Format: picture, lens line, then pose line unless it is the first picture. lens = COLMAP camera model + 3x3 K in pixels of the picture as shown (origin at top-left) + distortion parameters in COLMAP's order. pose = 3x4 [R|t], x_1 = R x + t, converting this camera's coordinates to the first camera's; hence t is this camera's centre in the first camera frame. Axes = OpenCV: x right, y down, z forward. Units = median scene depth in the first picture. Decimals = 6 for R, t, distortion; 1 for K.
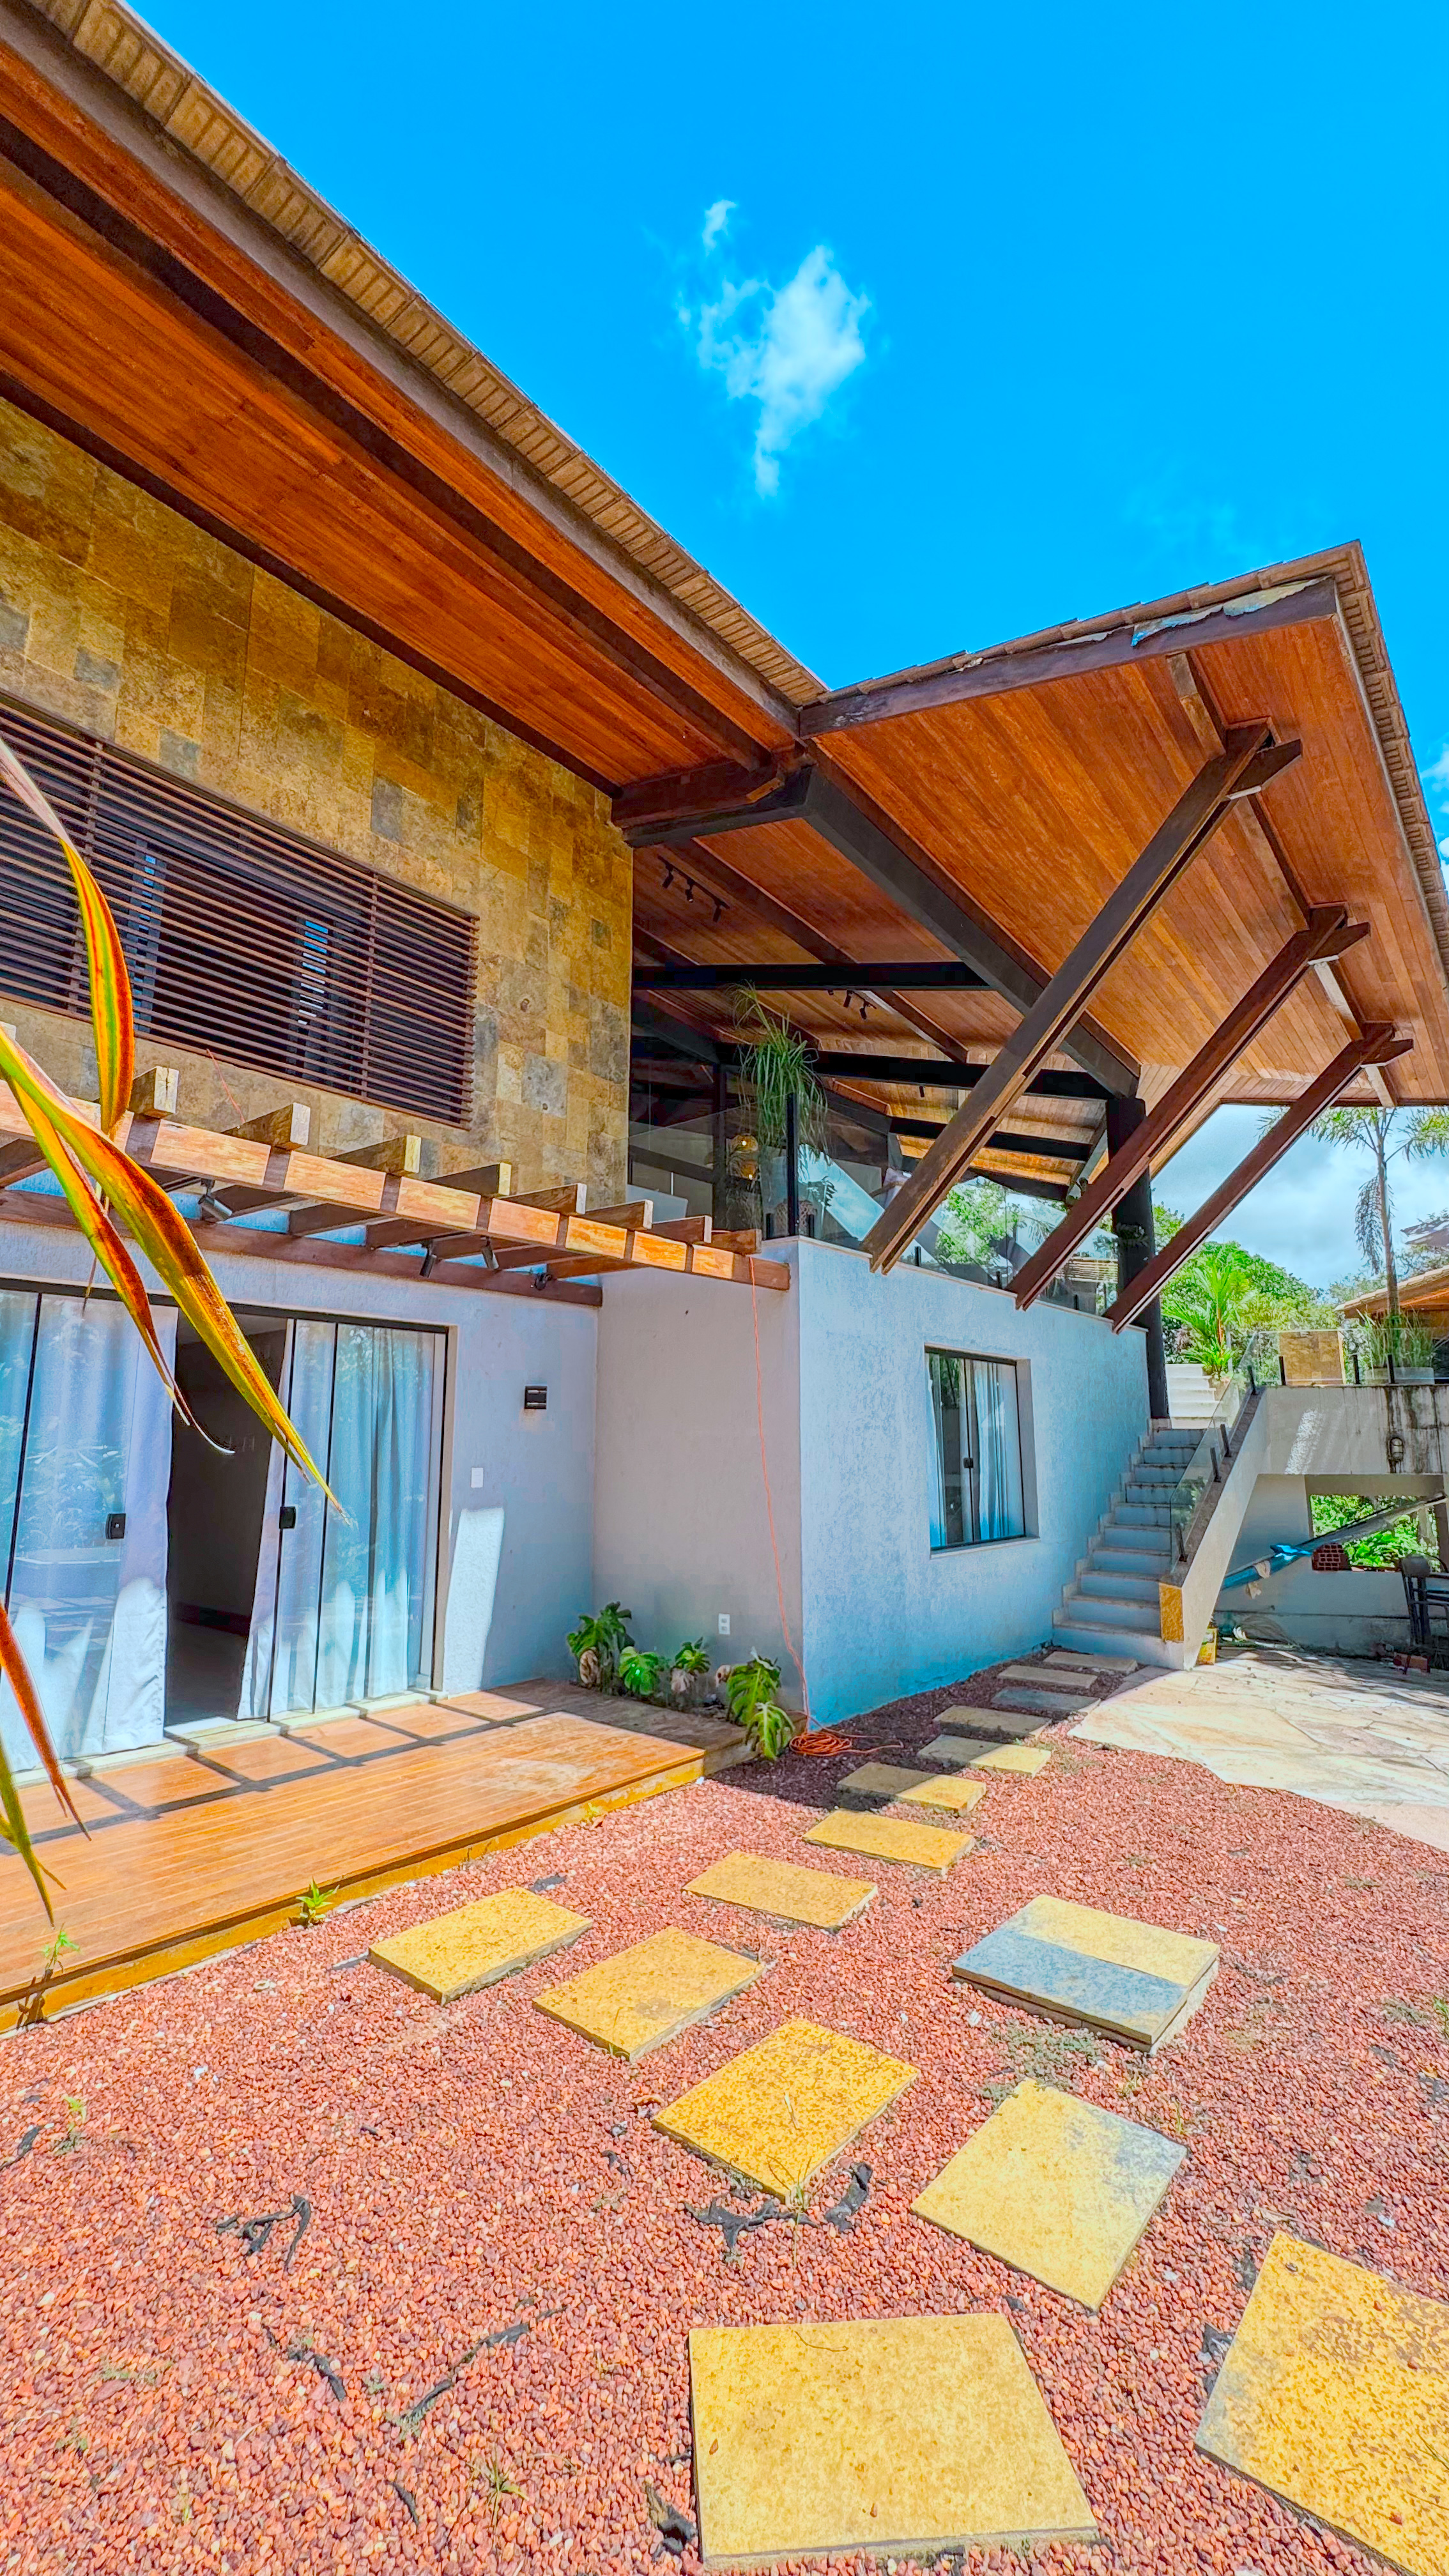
lens RADIAL K [[1047.1, 0, 724.5], [0, 1047.1, 1288.0], [0, 0, 1]] dist [-0.002773, -0.000008]
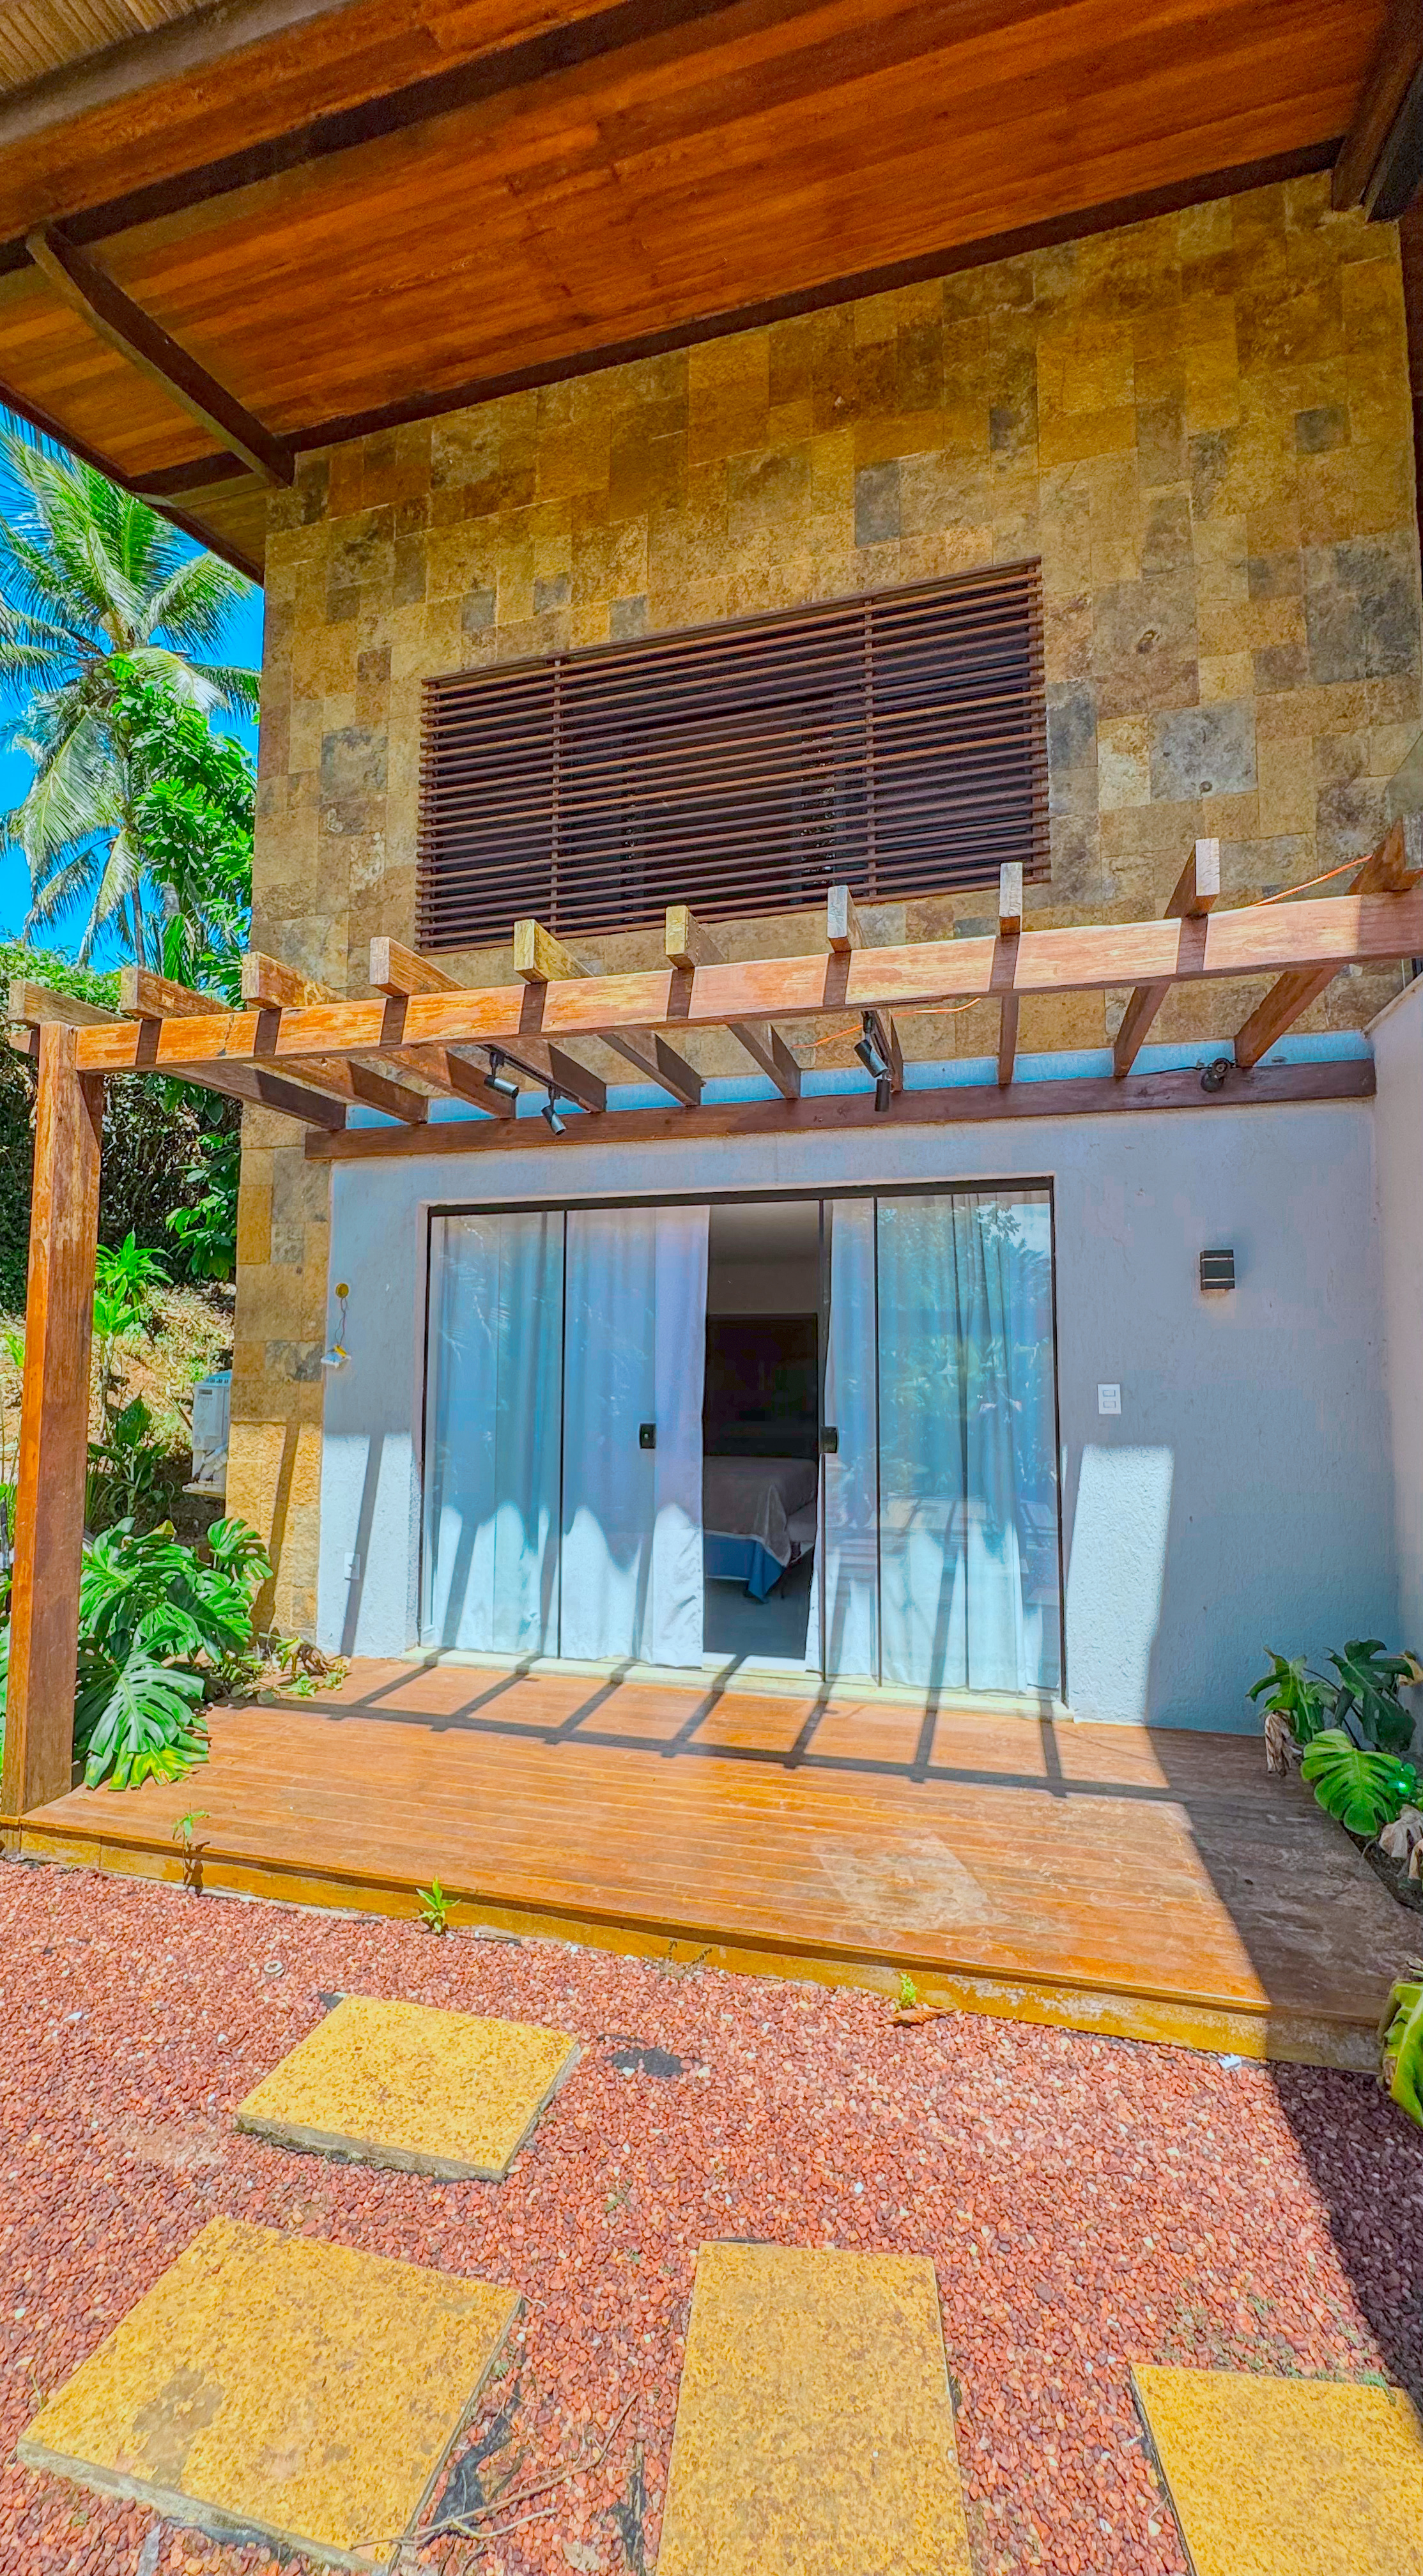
lens RADIAL K [[1035.3, 0, 711.5], [0, 1035.3, 1288.0], [0, 0, 1]] dist [-0.005005, 0.000283]
pose [[0.404748, -0.073188, -0.911494, 0.290493], [0.138105, 0.990251, -0.018186, 0.102997], [0.903939, -0.118521, 0.410910, 0.590979]]
